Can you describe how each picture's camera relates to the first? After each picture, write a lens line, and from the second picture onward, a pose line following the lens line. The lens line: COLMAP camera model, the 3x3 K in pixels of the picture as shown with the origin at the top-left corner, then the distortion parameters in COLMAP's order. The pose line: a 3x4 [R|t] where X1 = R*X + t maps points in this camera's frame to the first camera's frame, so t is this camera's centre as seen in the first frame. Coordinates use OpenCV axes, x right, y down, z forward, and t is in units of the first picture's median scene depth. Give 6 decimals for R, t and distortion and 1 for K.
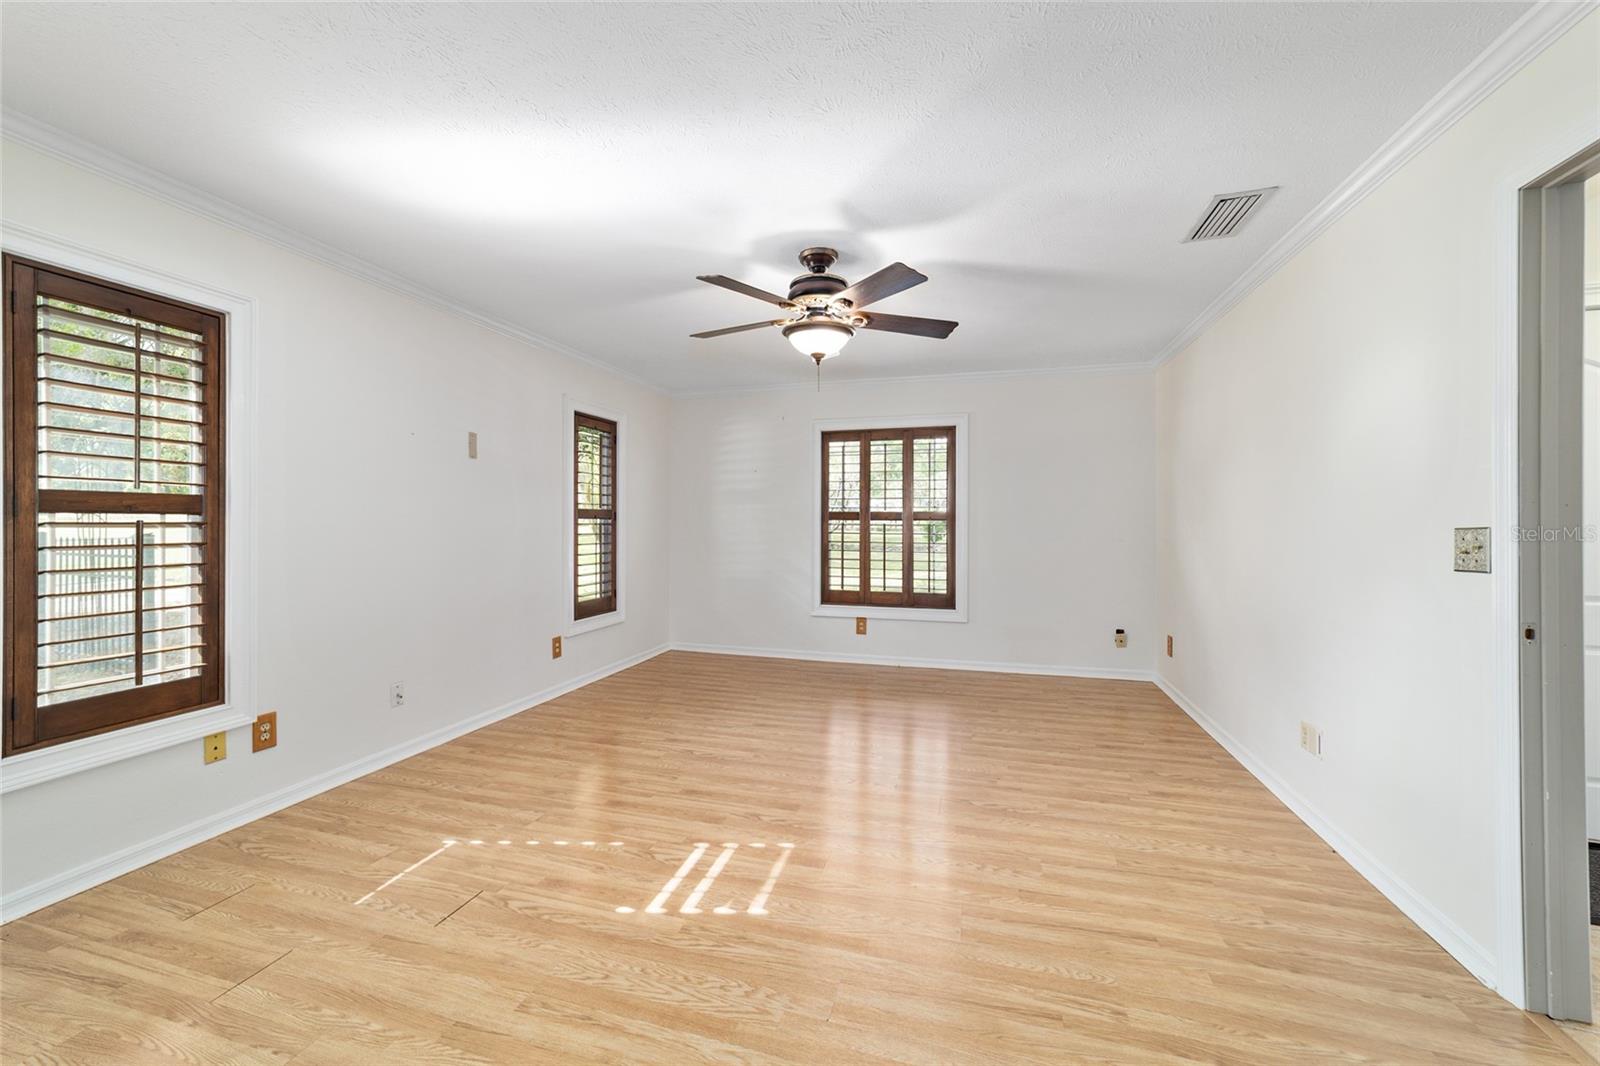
lens RADIAL K [[627.7, 0, 787.7], [0, 627.7, 522.9], [0, 0, 1]] dist [0.014551, 0.000199]
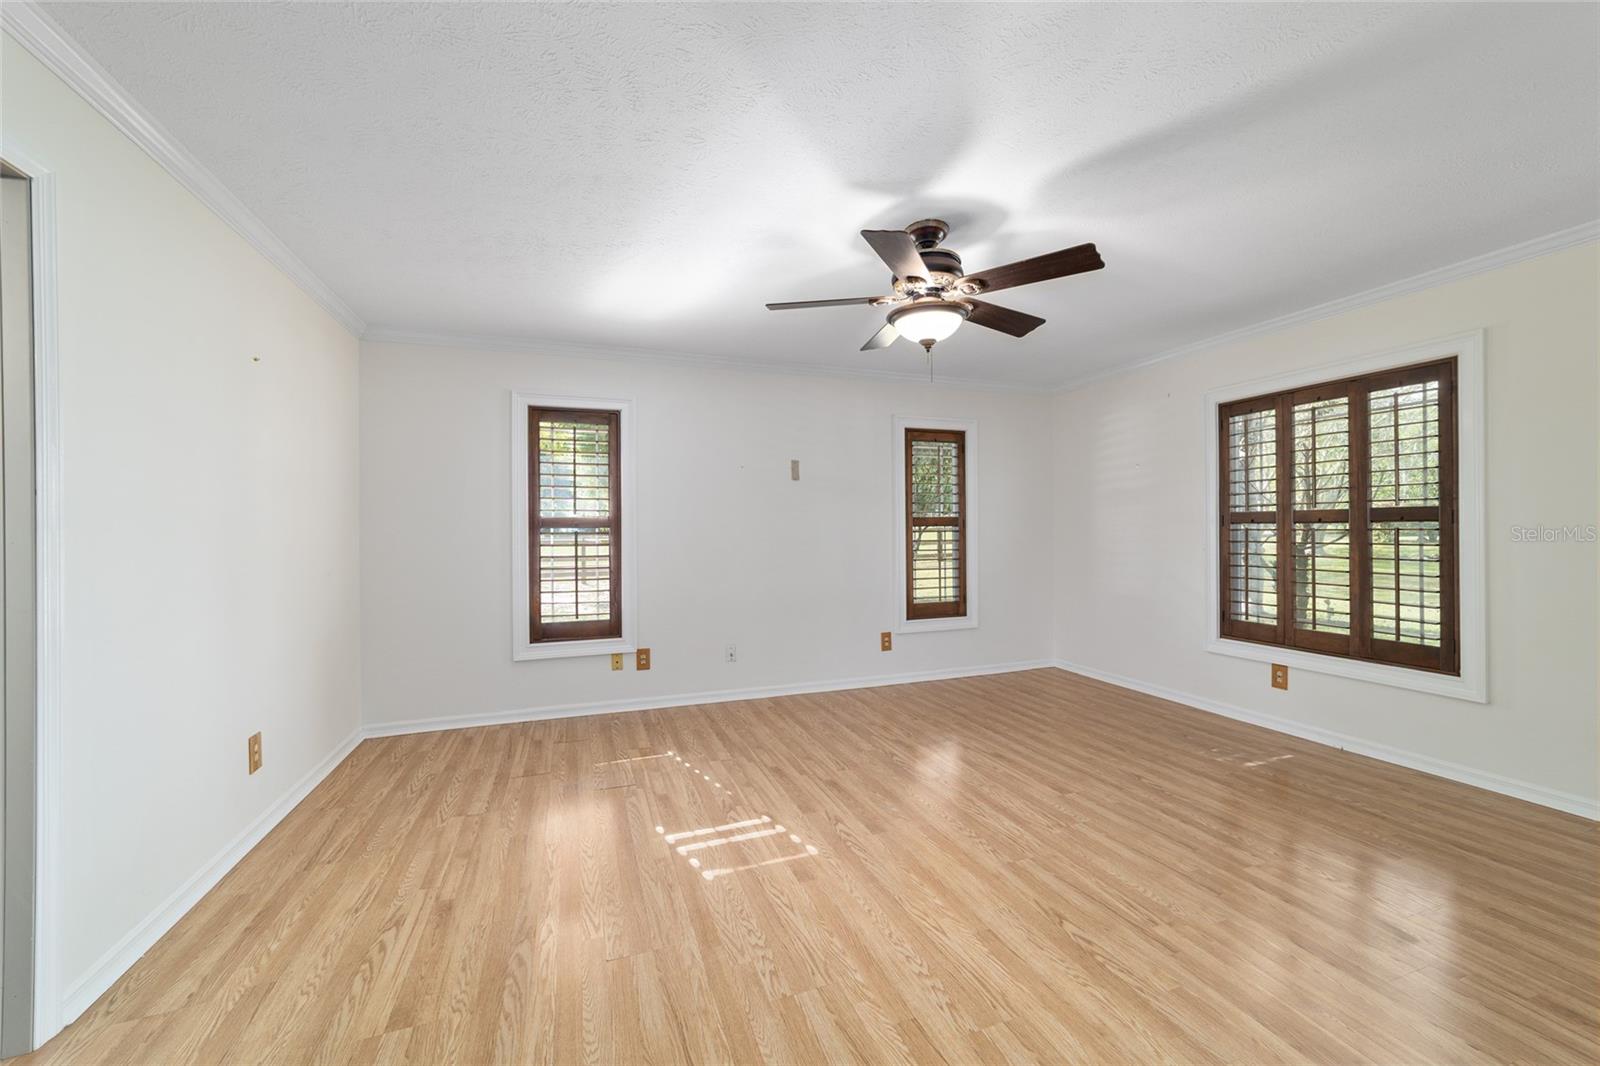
lens RADIAL K [[616.8, 0, 800.0], [0, 616.8, 533.0], [0, 0, 1]] dist [-0.001044, 0.000173]
pose [[0.604983, -0.004015, -0.796228, 0.549550], [0.007573, 0.999971, 0.000711, 0.002881], [0.796202, -0.006460, 0.604996, 0.279970]]
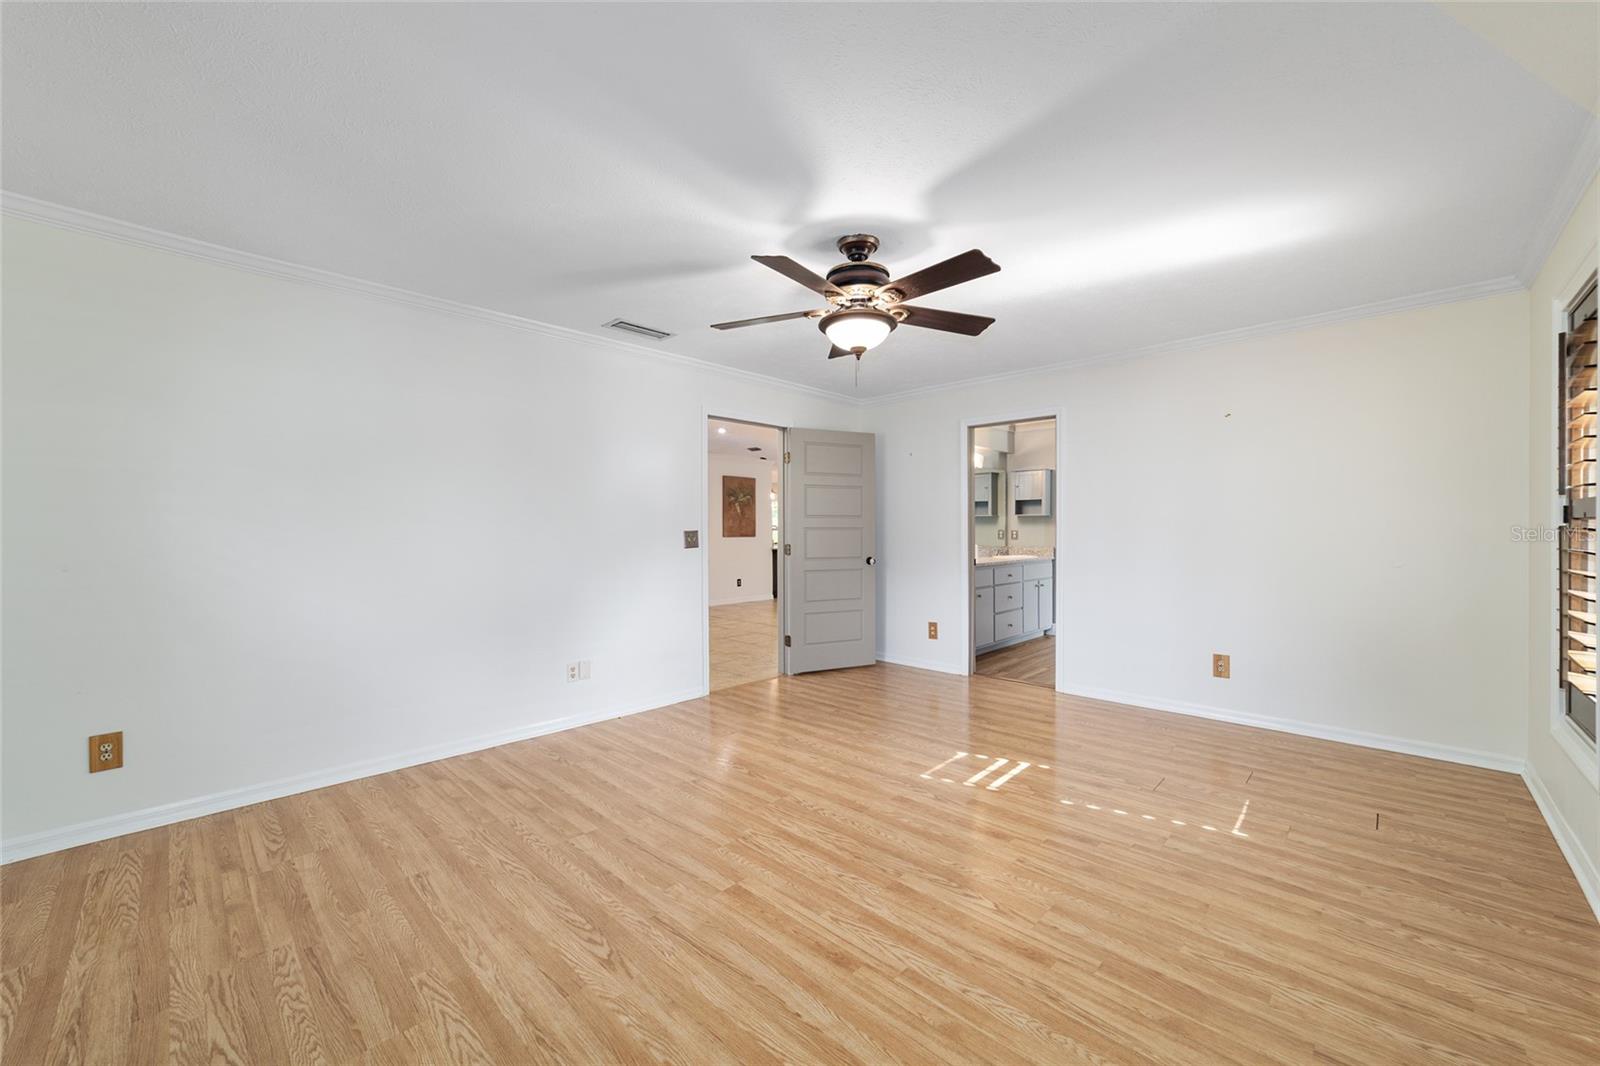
lens RADIAL K [[616.8, 0, 800.0], [0, 616.8, 533.0], [0, 0, 1]] dist [-0.001044, 0.000173]
pose [[-0.889382, 0.000728, 0.457164, -0.254130], [0.002856, 0.999988, 0.003962, 0.001260], [-0.457155, 0.004830, -0.889374, 1.607409]]
